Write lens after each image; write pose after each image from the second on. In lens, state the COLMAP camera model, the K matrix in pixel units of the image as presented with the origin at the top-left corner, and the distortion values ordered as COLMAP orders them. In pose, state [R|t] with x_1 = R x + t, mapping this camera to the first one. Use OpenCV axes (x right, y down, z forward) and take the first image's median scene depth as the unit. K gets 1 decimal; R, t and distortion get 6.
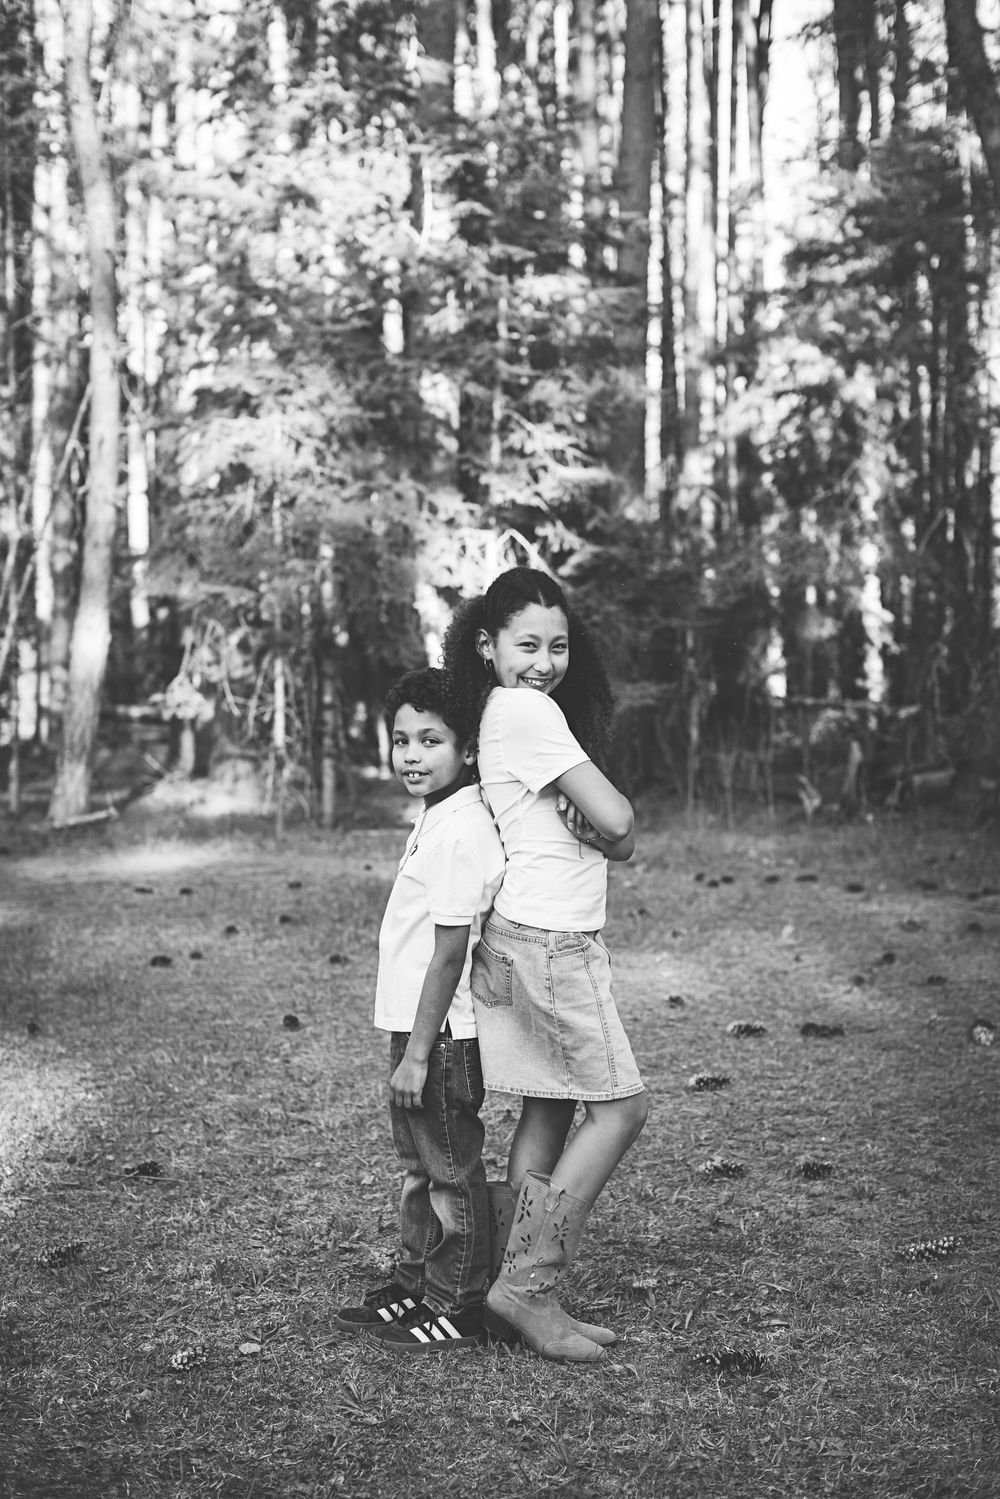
lens RADIAL K [[2207.9, 0, 502.5], [0, 2207.9, 754.1], [0, 0, 1]] dist [-0.142481, 0.076375]
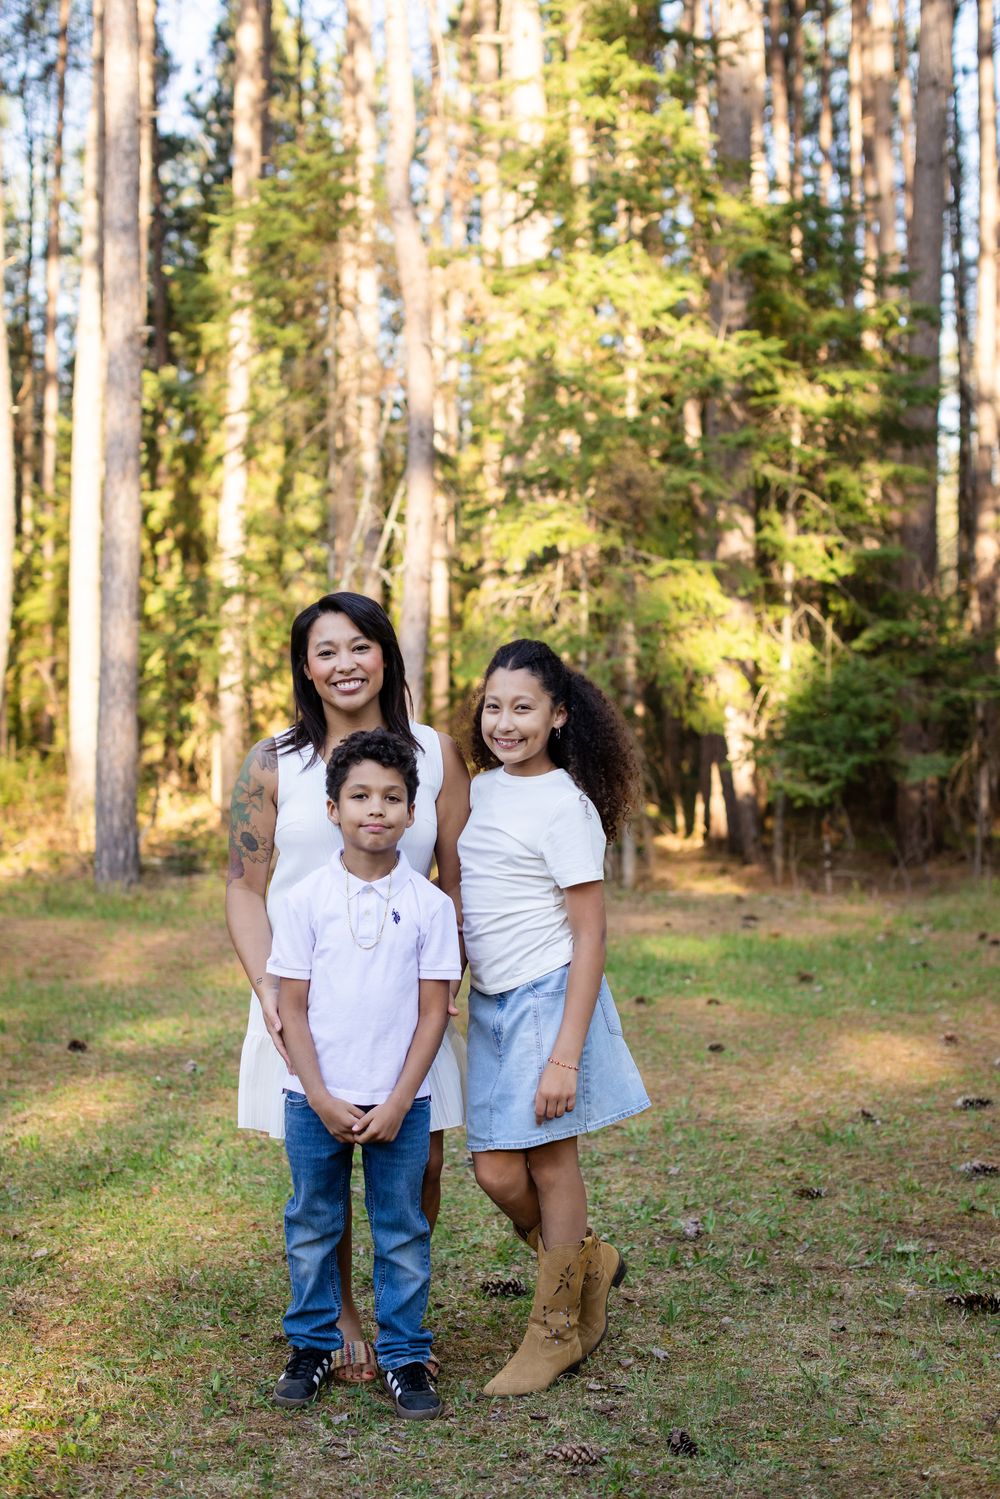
lens RADIAL K [[2267.9, 0, 502.3], [0, 2267.9, 746.5], [0, 0, 1]] dist [-0.153006, 0.186485]
pose [[0.991503, 0.005480, -0.129967, 0.001452], [-0.010035, 0.999357, -0.034412, 0.005014], [0.129695, 0.035424, 0.990921, -0.109456]]
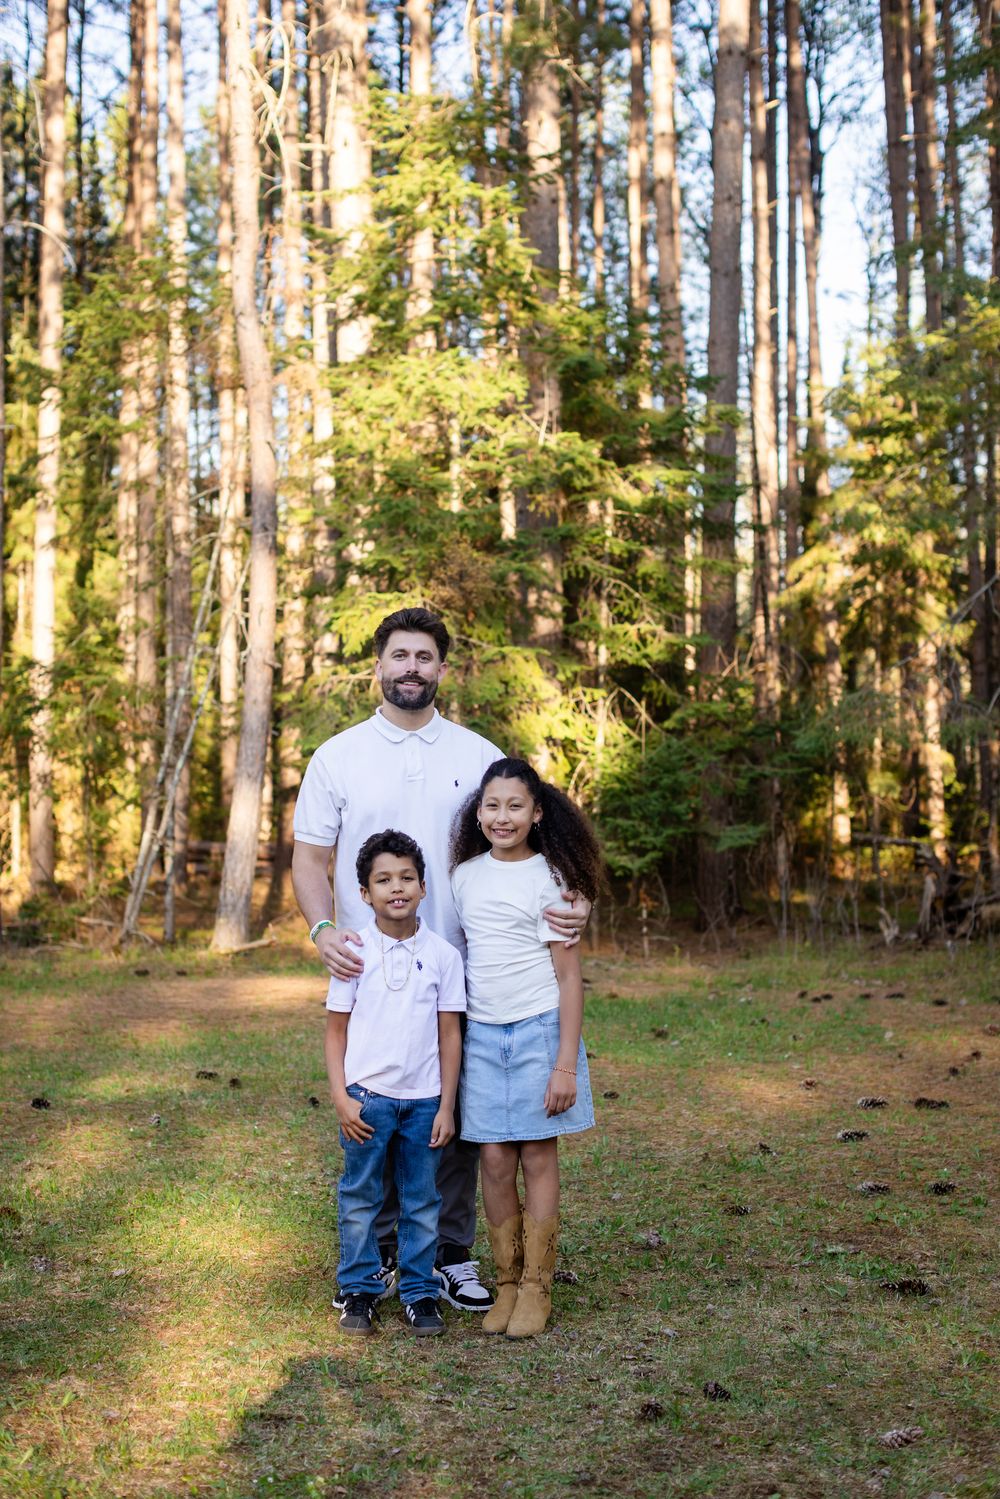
lens RADIAL K [[2294.8, 0, 495.3], [0, 2294.8, 742.3], [0, 0, 1]] dist [-0.179905, 0.403262]
pose [[0.999872, -0.000365, -0.016025, -0.058683], [-0.000671, 0.997911, -0.064606, 0.001544], [0.016015, 0.064609, 0.997782, -0.225960]]
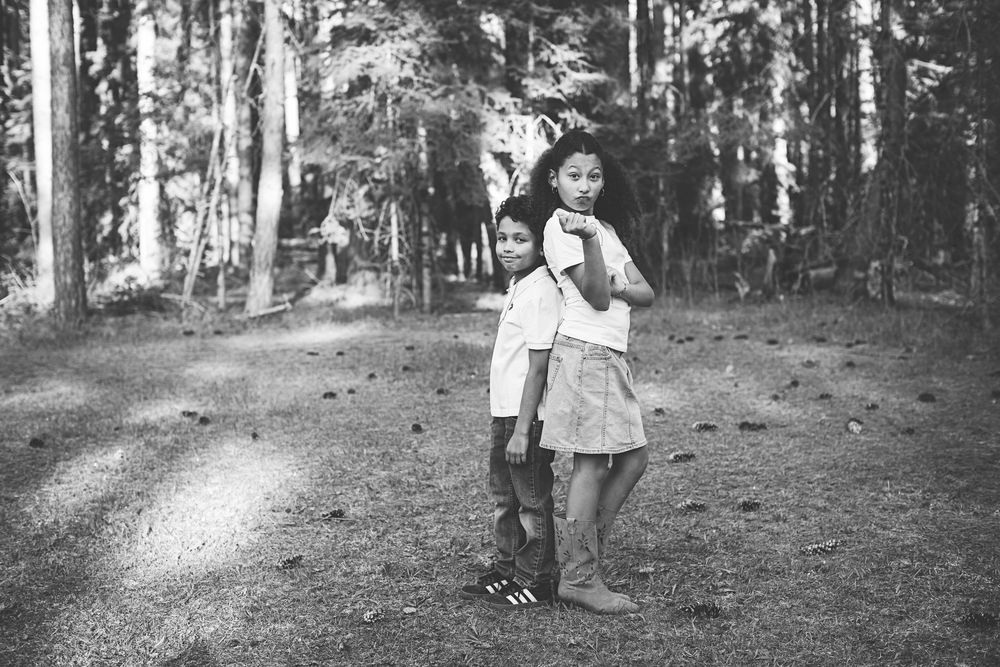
lens RADIAL K [[1489.8, 0, 502.2], [0, 1489.8, 333.4], [0, 0, 1]] dist [-0.151766, 0.191137]
pose [[0.999495, -0.022526, -0.022424, -0.006203], [0.023473, 0.998805, 0.042874, 0.006217], [0.021432, -0.043378, 0.998829, -0.045096]]
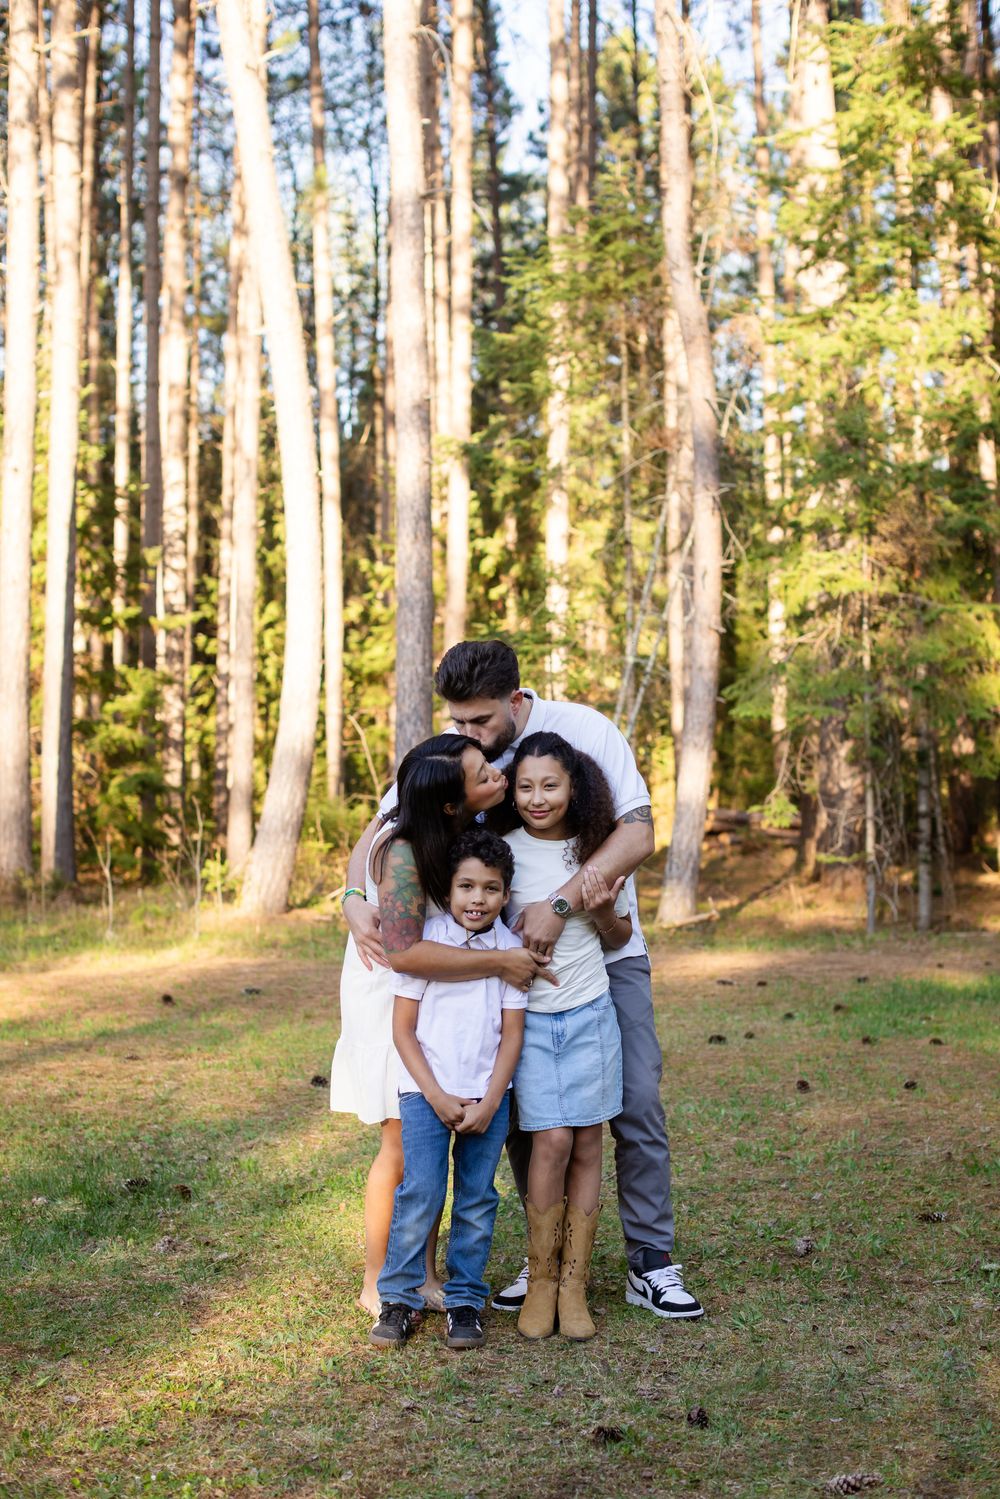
lens RADIAL K [[2342.5, 0, 504.9], [0, 2342.5, 757.2], [0, 0, 1]] dist [-0.155519, 0.247744]
pose [[0.955468, -0.011252, -0.294879, 0.085908], [-0.001410, 0.999087, -0.042693, -0.001931], [0.295090, 0.041208, 0.954580, -0.183501]]
